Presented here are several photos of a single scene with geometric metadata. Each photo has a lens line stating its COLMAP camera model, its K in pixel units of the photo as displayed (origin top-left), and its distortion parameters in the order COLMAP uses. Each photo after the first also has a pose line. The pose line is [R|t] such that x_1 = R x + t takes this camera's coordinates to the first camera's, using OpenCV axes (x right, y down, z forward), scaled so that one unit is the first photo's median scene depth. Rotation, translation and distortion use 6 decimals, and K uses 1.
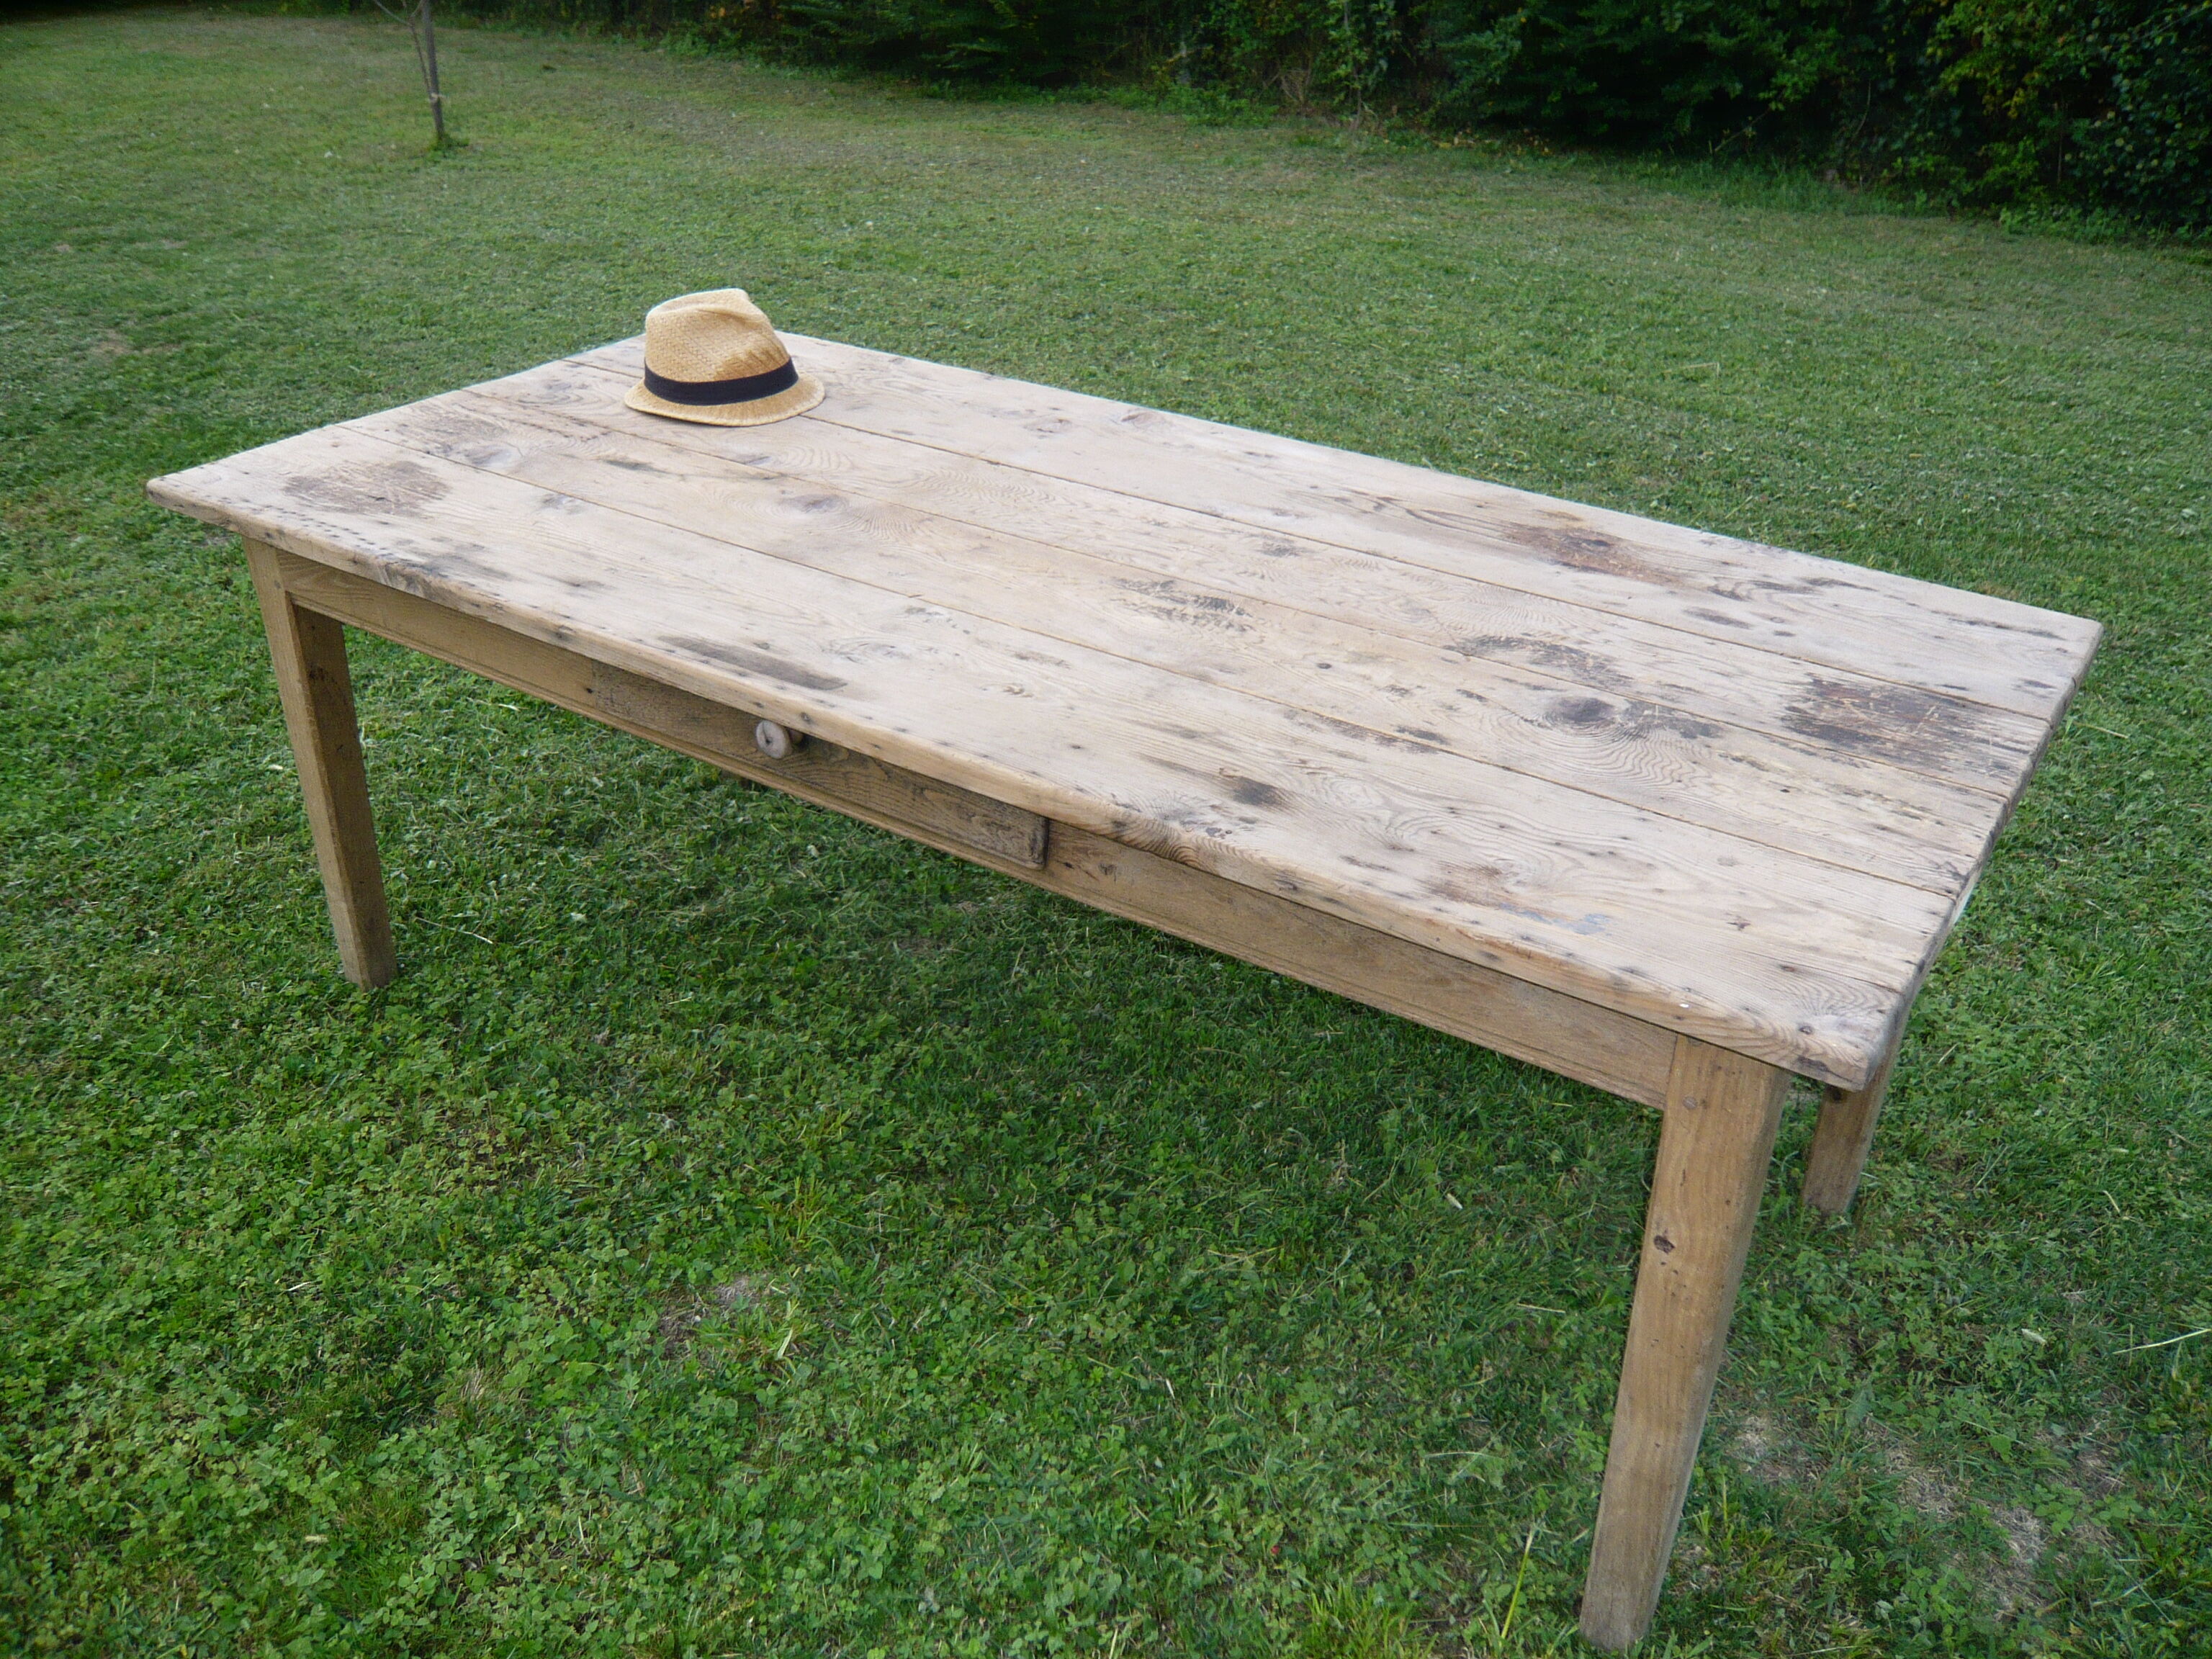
lens RADIAL K [[1858.7, 0, 1106.0], [0, 1858.7, 829.5], [0, 0, 1]] dist [-0.068654, 0.003577]
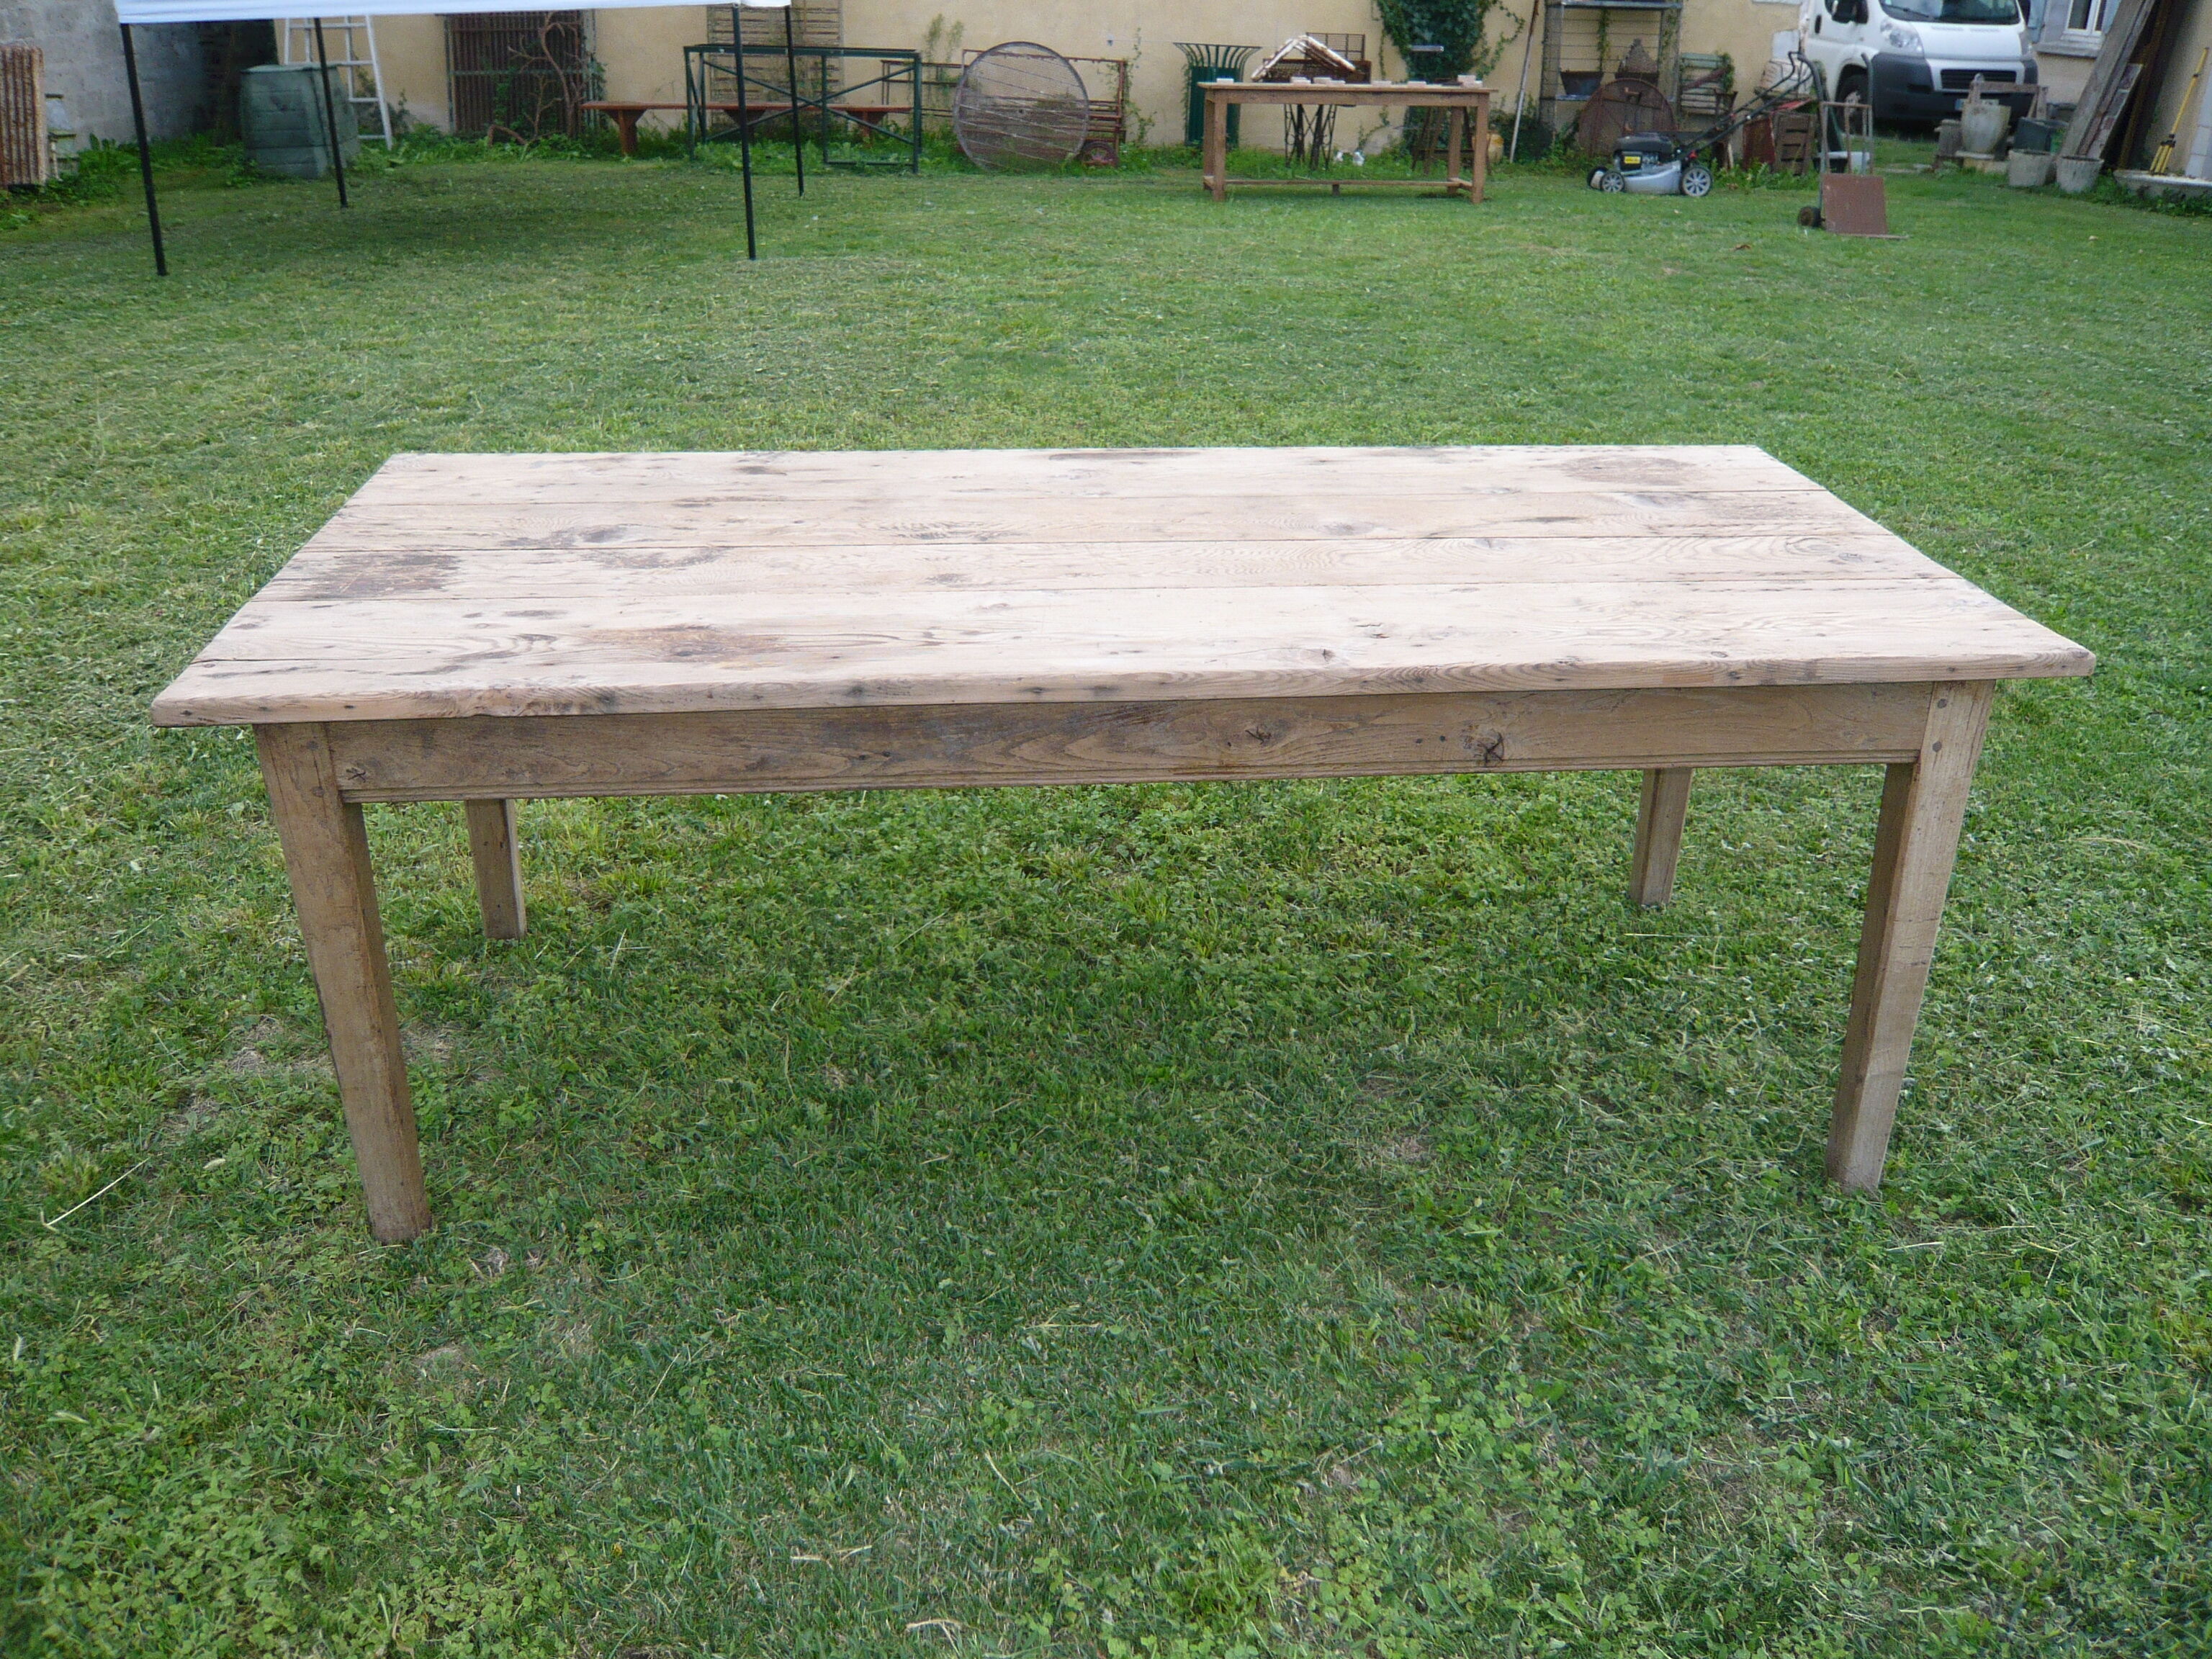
lens RADIAL K [[1858.7, 0, 1106.0], [0, 1858.7, 829.5], [0, 0, 1]] dist [-0.068654, 0.003577]
pose [[-0.768083, 0.262345, -0.584144, 0.711362], [-0.334187, 0.613921, 0.715136, -0.888424], [0.546230, 0.744497, -0.383870, 1.625319]]
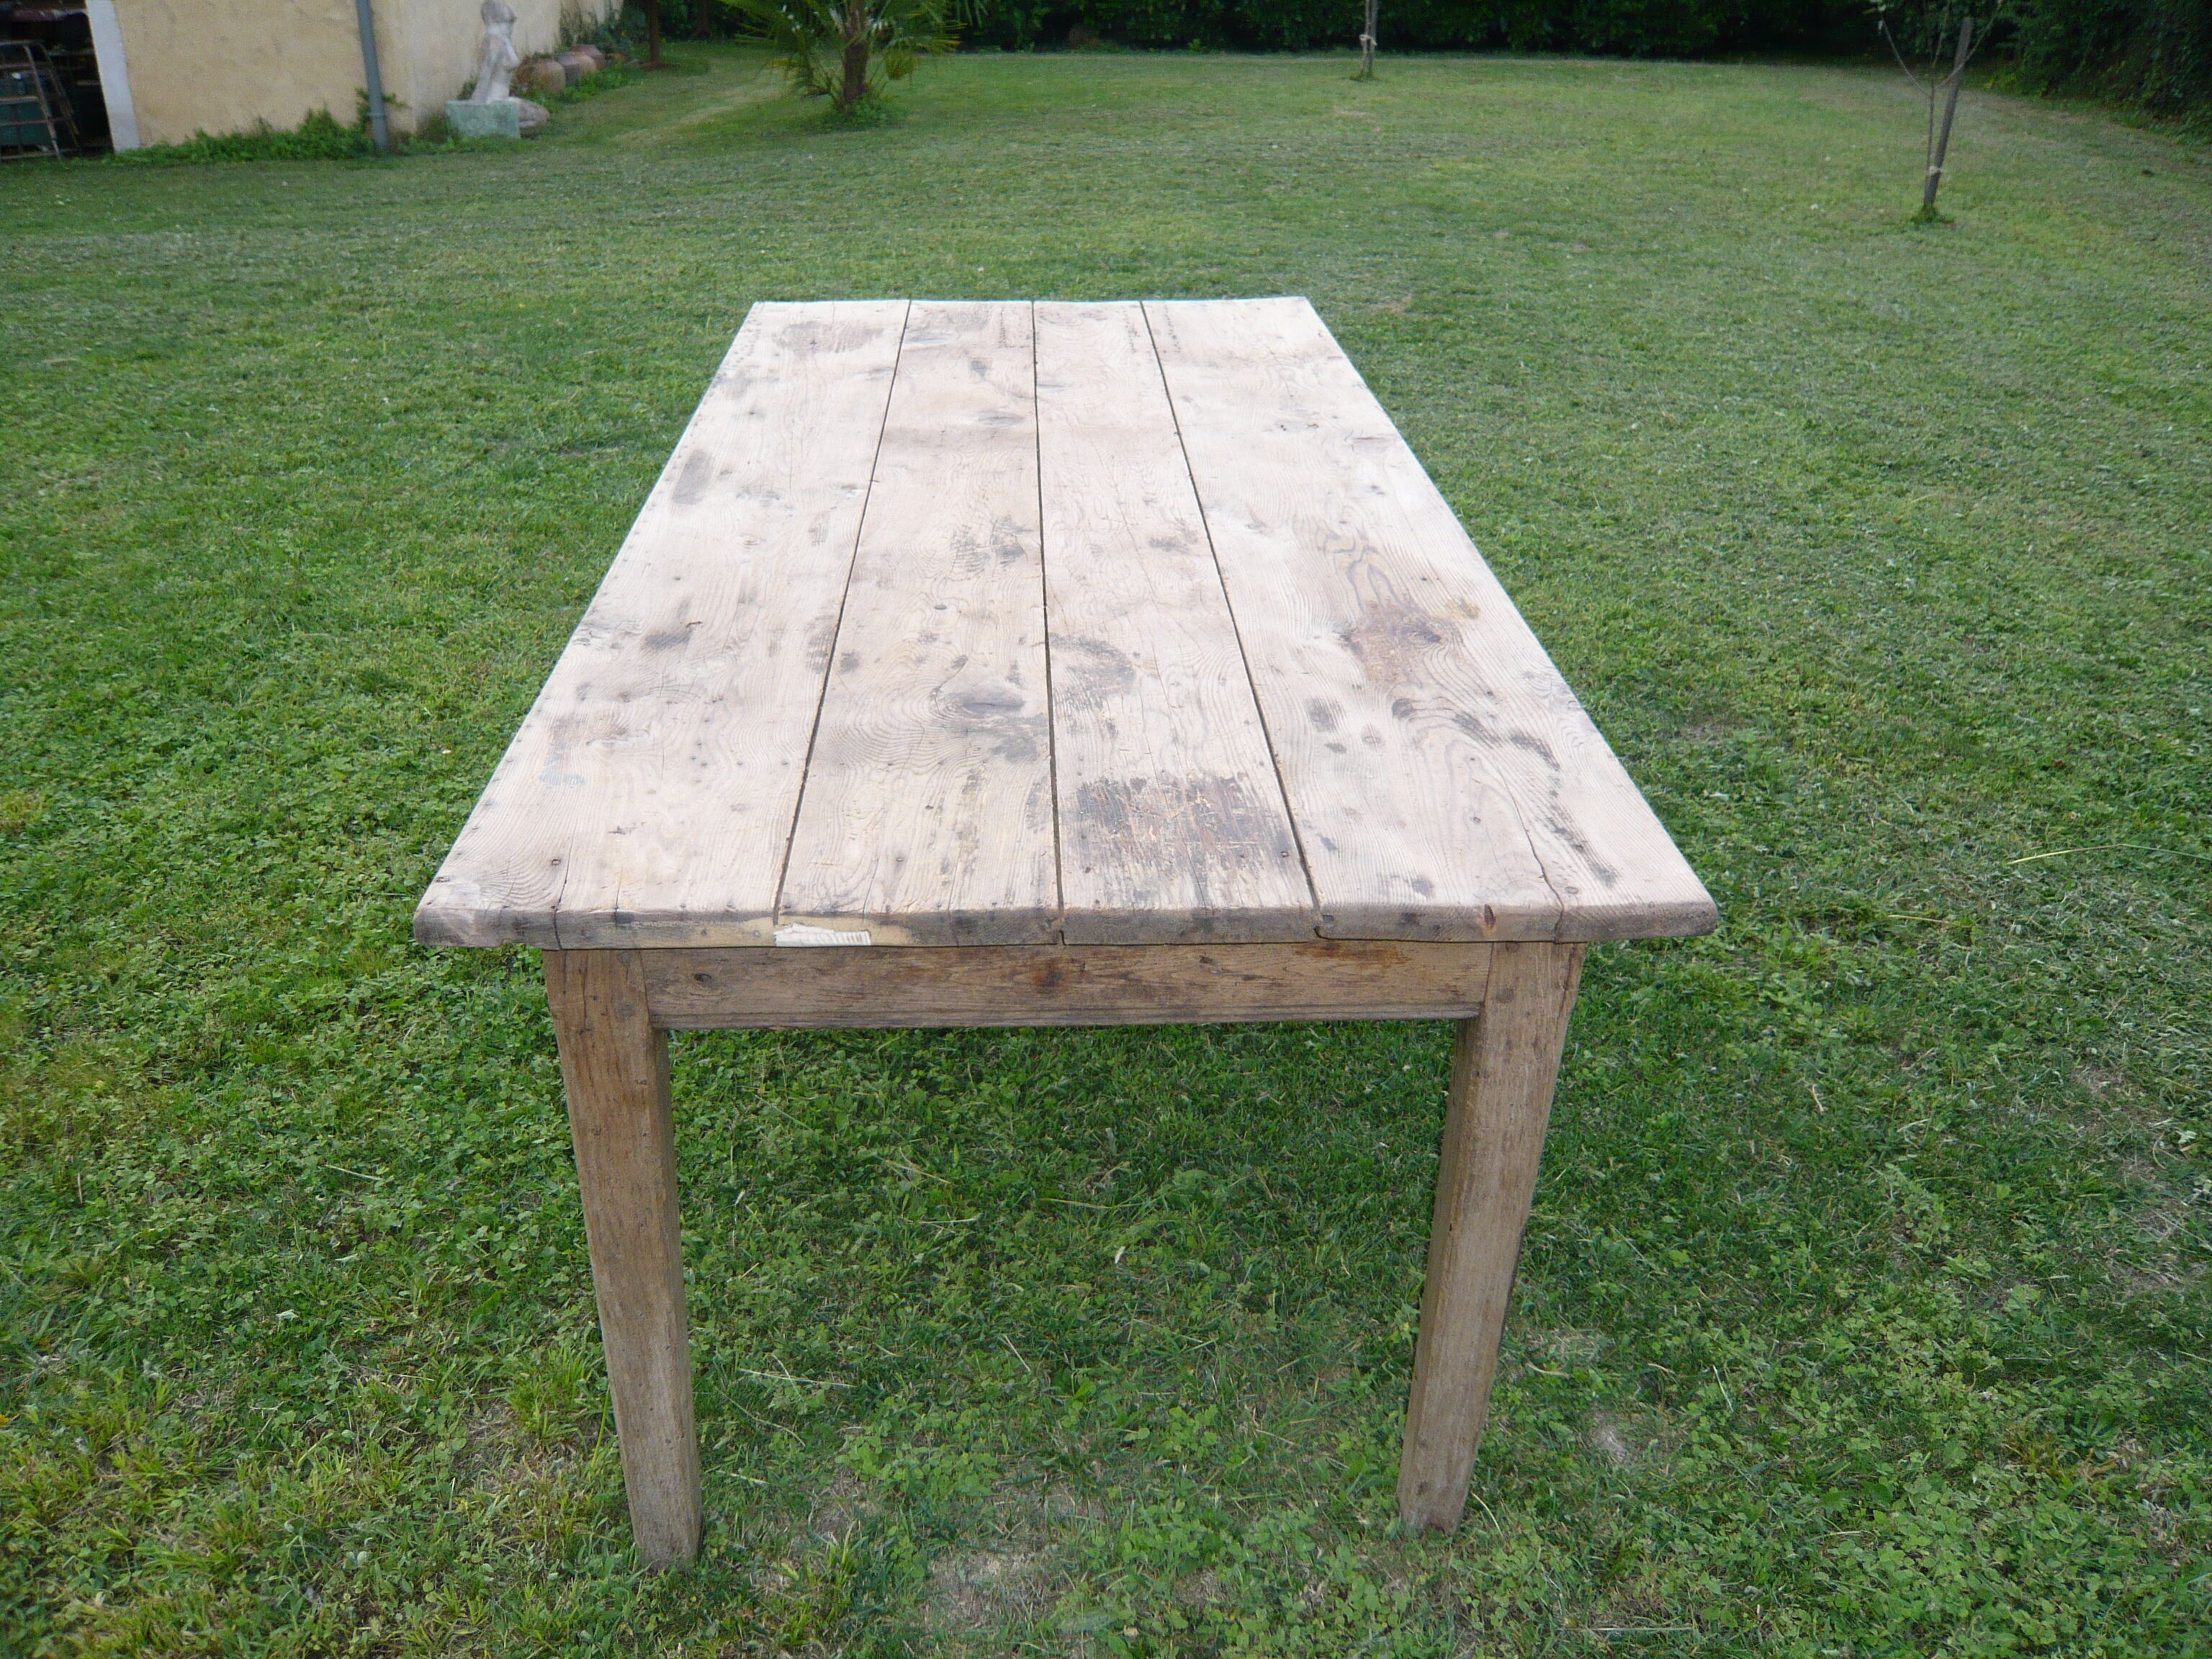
lens RADIAL K [[1858.7, 0, 1106.0], [0, 1858.7, 829.5], [0, 0, 1]] dist [-0.068654, 0.003577]
pose [[0.606115, 0.366938, -0.705678, 0.861591], [-0.394476, 0.909099, 0.133894, -0.135979], [0.690662, 0.197218, 0.695767, 0.326056]]
